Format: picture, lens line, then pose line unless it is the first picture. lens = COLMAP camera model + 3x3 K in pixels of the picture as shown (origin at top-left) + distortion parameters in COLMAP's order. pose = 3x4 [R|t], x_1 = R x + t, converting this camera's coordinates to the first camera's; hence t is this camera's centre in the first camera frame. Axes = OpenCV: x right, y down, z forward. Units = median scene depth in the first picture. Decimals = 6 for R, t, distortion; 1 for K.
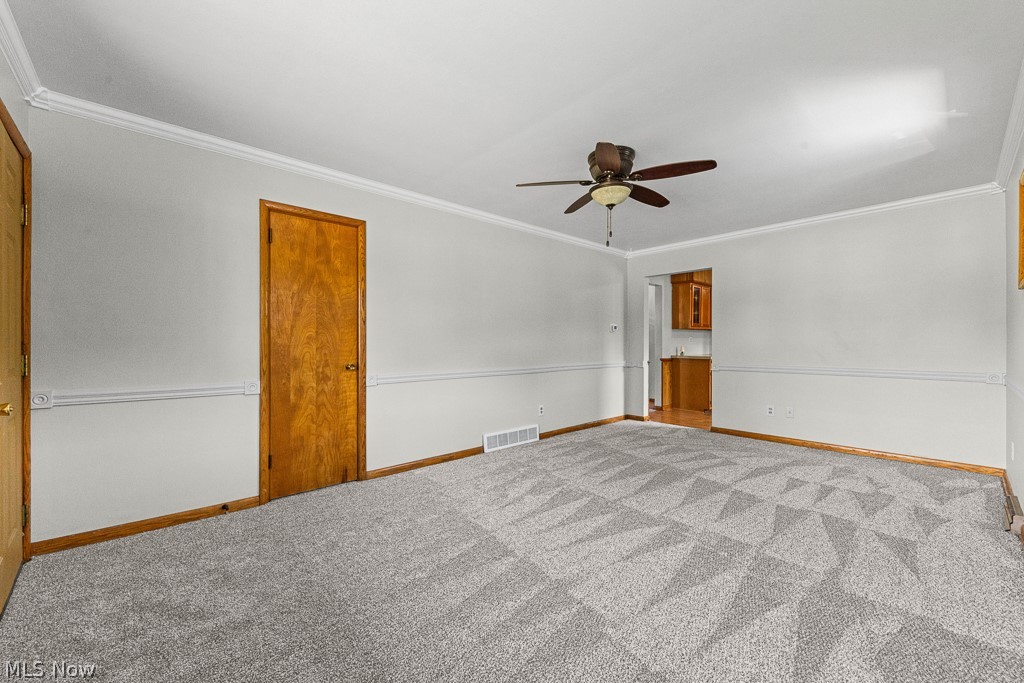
lens RADIAL K [[402.7, 0, 503.3], [0, 402.7, 343.4], [0, 0, 1]] dist [0.014872, -0.008134]
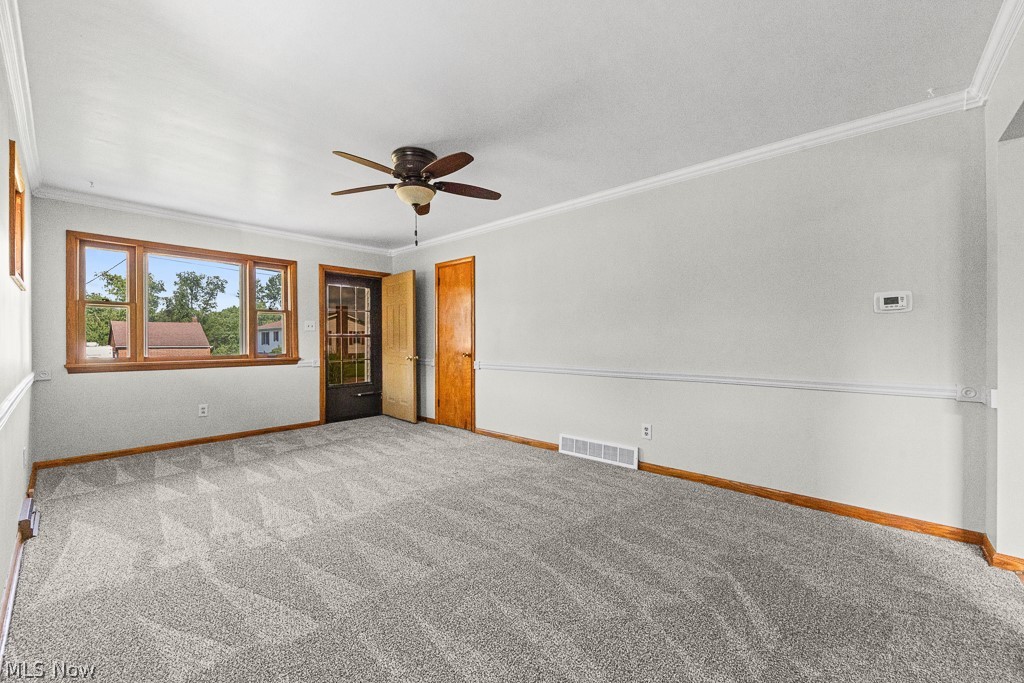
lens RADIAL K [[402.7, 0, 503.3], [0, 402.7, 343.4], [0, 0, 1]] dist [0.014872, -0.008134]
pose [[0.112279, 0.006479, -0.993656, 1.076316], [0.000359, 0.999978, 0.006561, 0.004096], [0.993677, -0.001093, 0.112274, 0.905603]]
